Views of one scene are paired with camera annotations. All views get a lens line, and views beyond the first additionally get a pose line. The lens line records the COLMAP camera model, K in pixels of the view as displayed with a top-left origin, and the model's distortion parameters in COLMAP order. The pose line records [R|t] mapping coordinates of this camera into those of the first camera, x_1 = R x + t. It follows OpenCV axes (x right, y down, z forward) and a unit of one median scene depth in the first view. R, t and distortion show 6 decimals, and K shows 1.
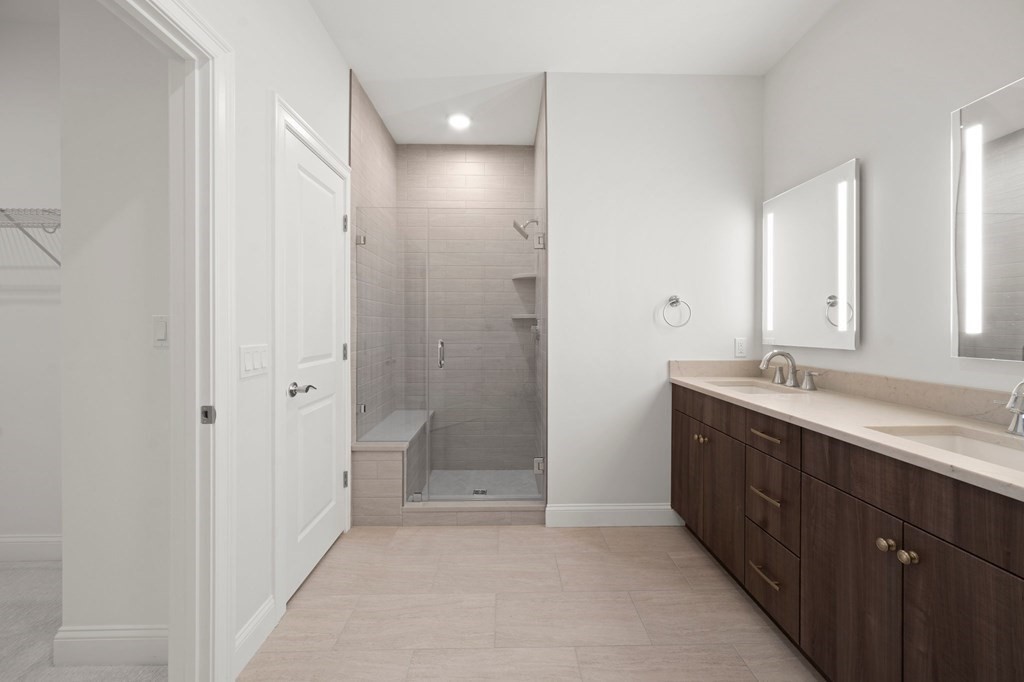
lens RADIAL K [[384.1, 0, 514.8], [0, 384.1, 331.3], [0, 0, 1]] dist [-0.000818, 0.000528]
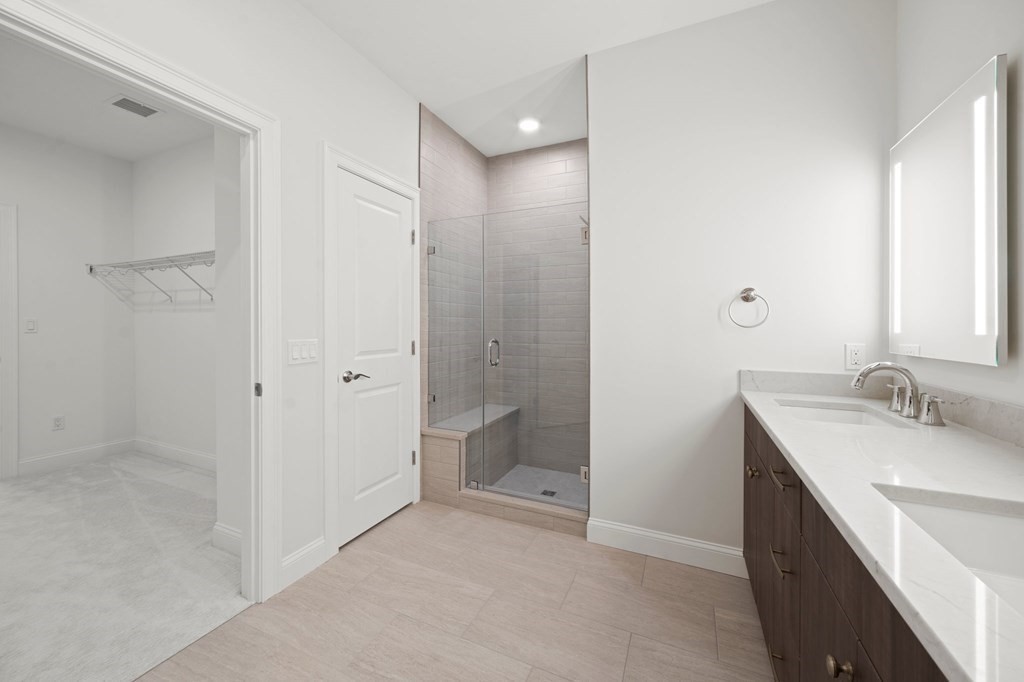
lens RADIAL K [[384.1, 0, 514.8], [0, 384.1, 331.3], [0, 0, 1]] dist [-0.000818, 0.000528]
pose [[0.903145, 0.008821, -0.429245, 0.328989], [-0.009252, 0.999957, 0.001083, -0.000783], [0.429236, 0.002993, 0.903187, 0.081019]]
